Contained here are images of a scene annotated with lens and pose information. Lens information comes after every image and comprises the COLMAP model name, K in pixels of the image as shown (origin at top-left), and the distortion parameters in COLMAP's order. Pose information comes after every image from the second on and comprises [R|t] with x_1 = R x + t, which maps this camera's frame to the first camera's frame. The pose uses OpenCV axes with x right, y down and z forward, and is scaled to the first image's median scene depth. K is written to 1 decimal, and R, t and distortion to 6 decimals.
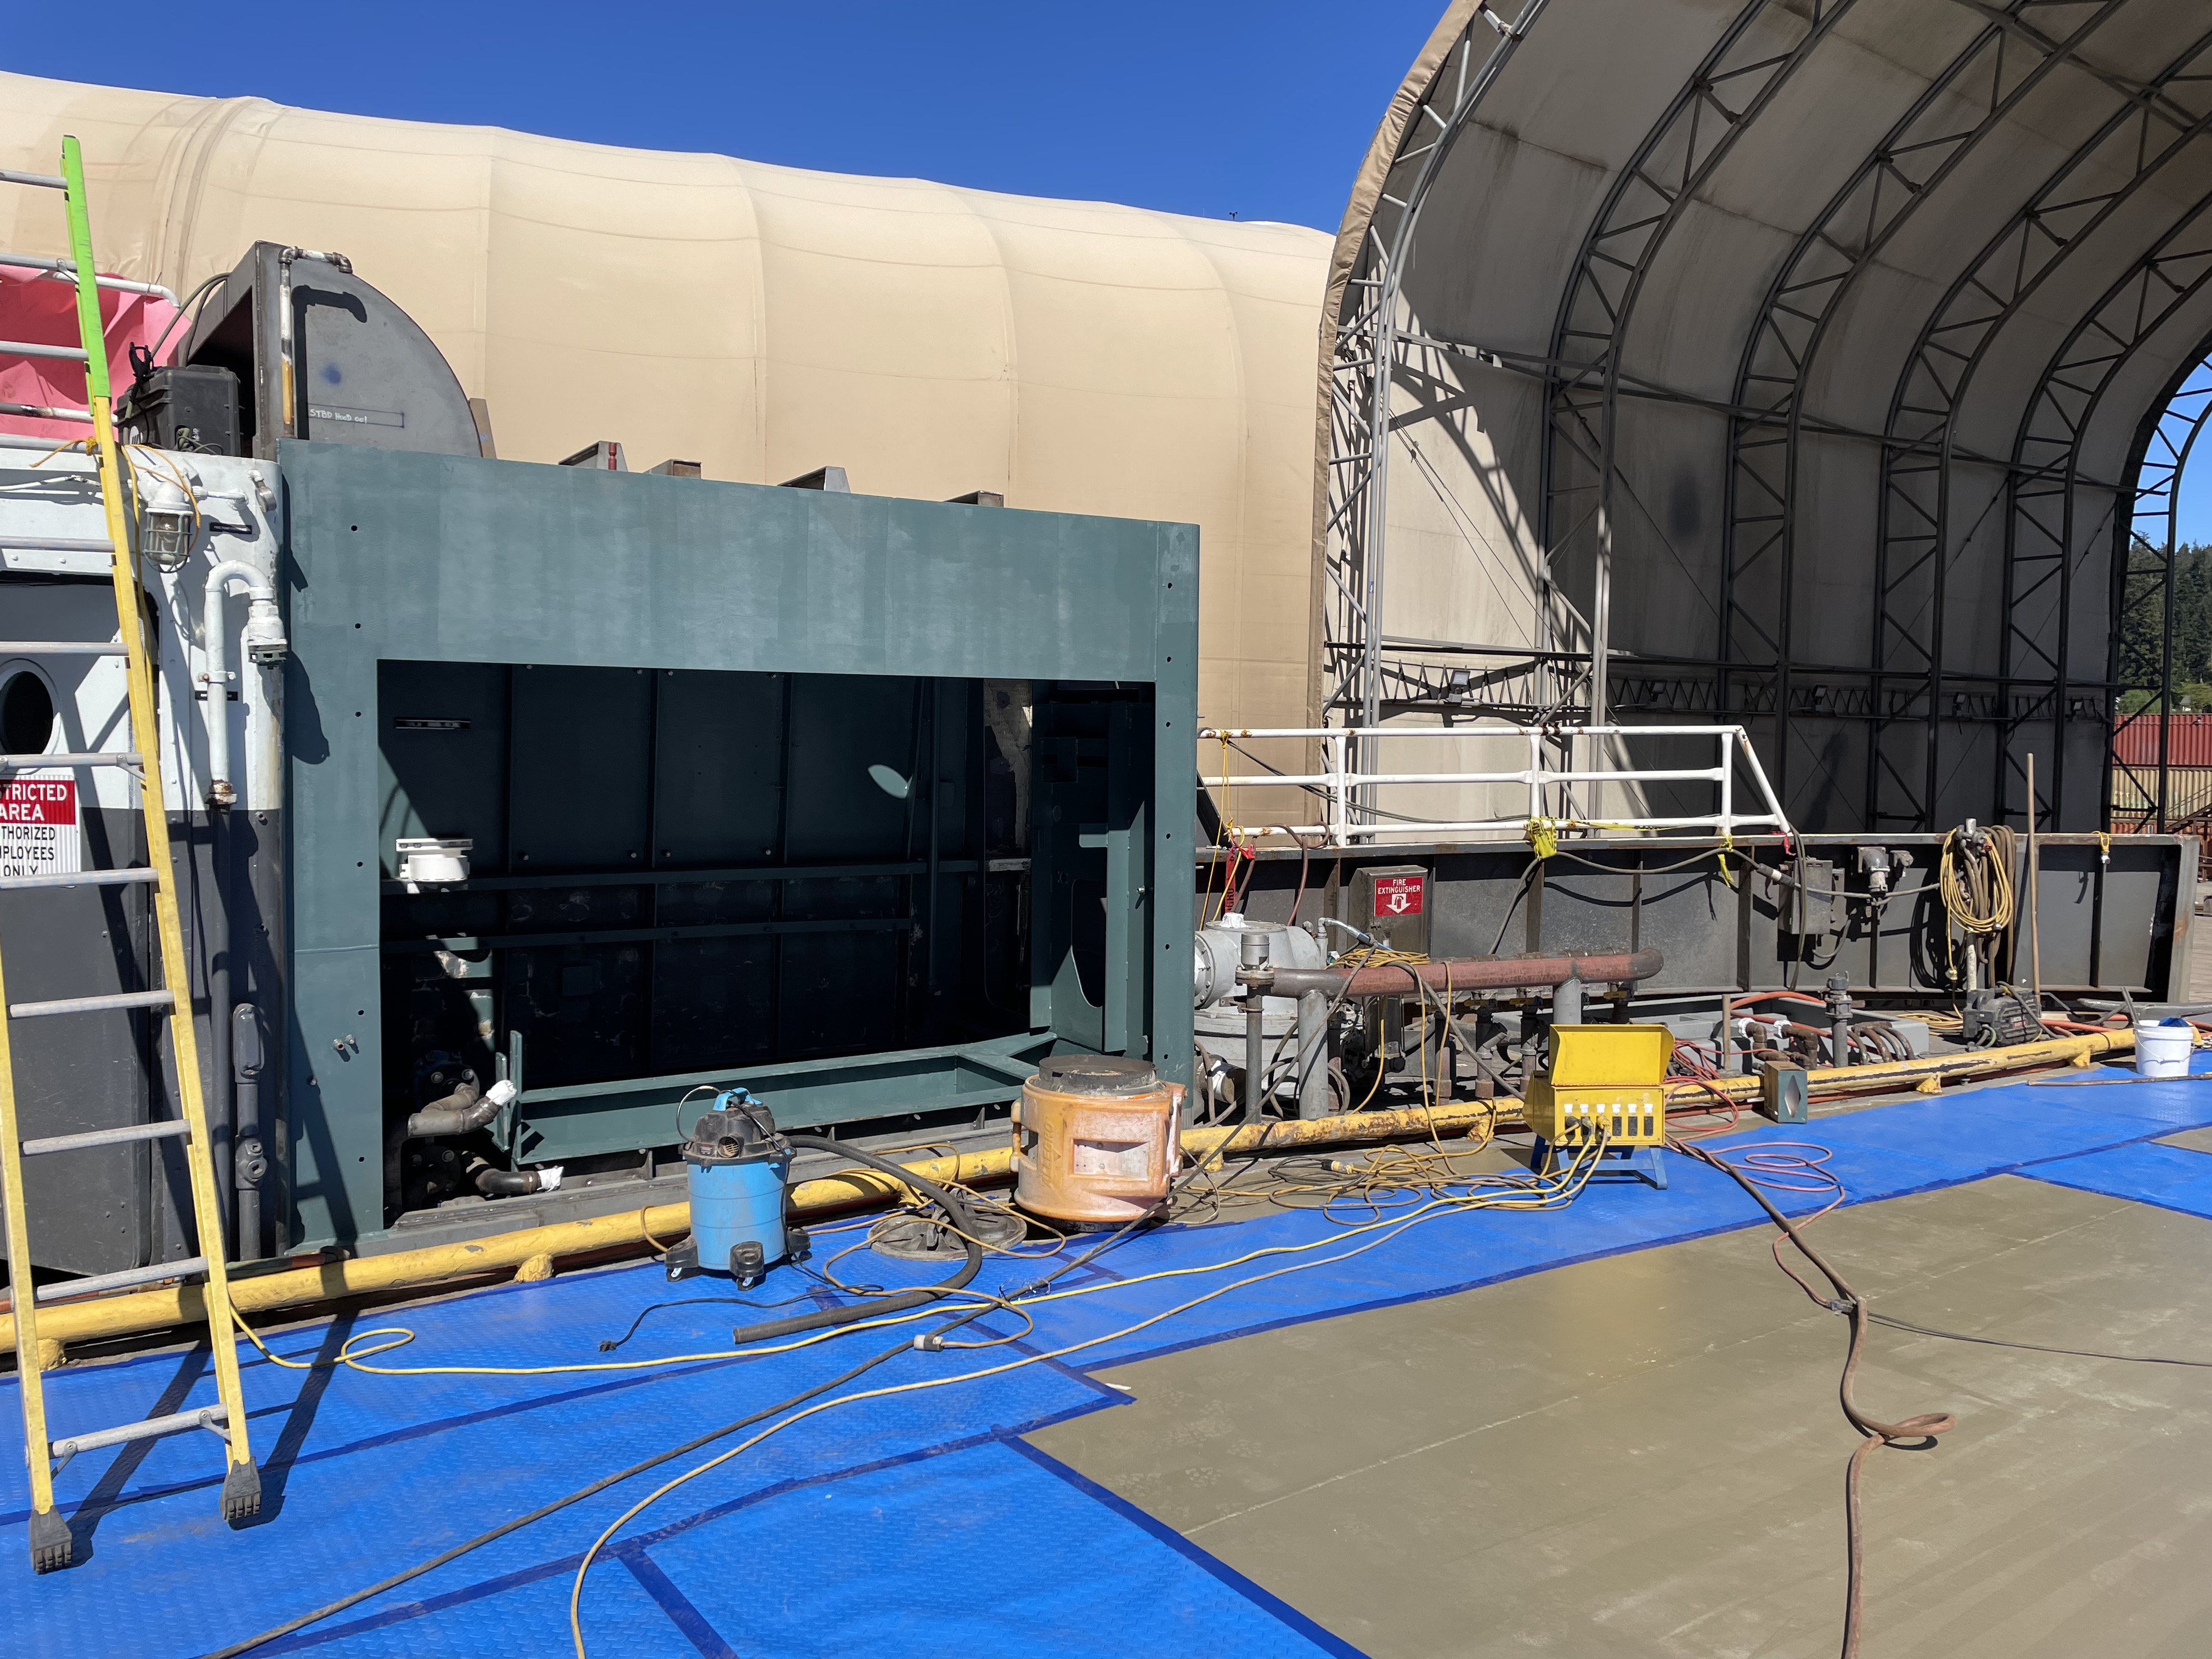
lens RADIAL K [[1643.8, 0, 1106.0], [0, 1643.8, 829.5], [0, 0, 1]] dist [-0.002584, -0.002779]
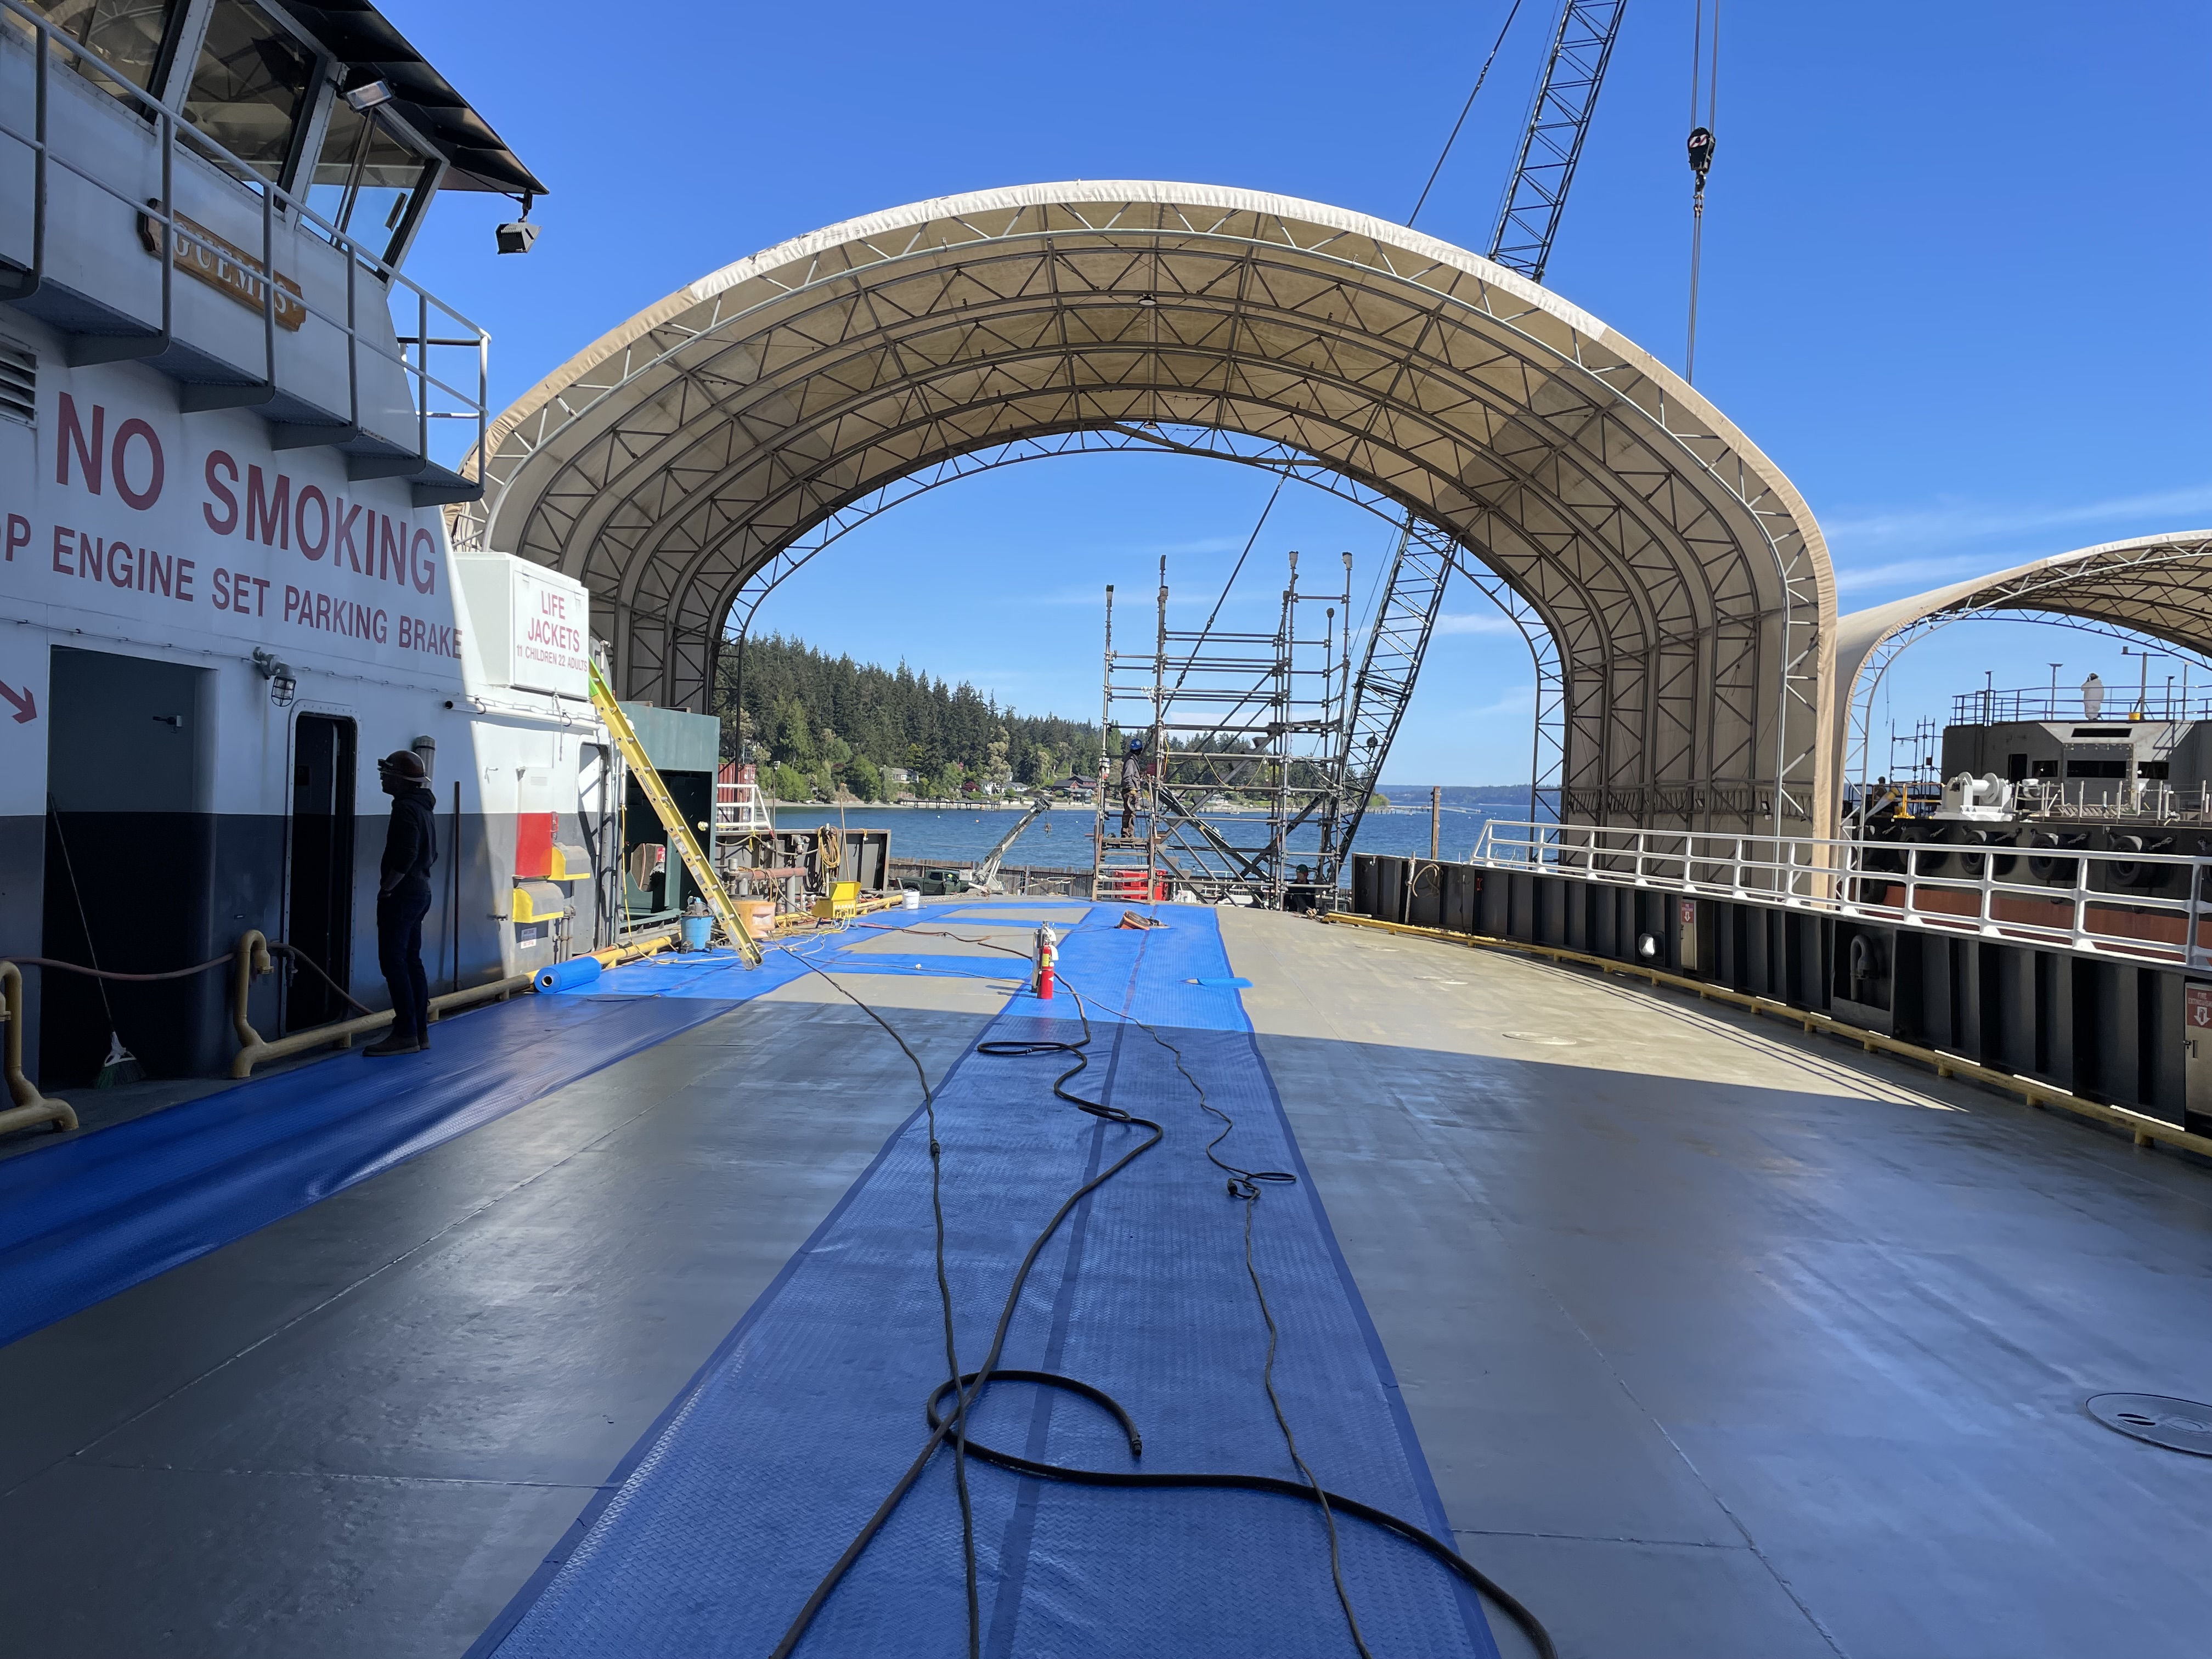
lens RADIAL K [[1643.8, 0, 1106.0], [0, 1643.8, 829.5], [0, 0, 1]] dist [-0.002584, -0.002779]
pose [[0.604391, 0.003602, 0.796680, -0.905259], [0.010950, 0.999858, -0.012827, 0.029477], [-0.796613, 0.016476, 0.604265, -0.645167]]
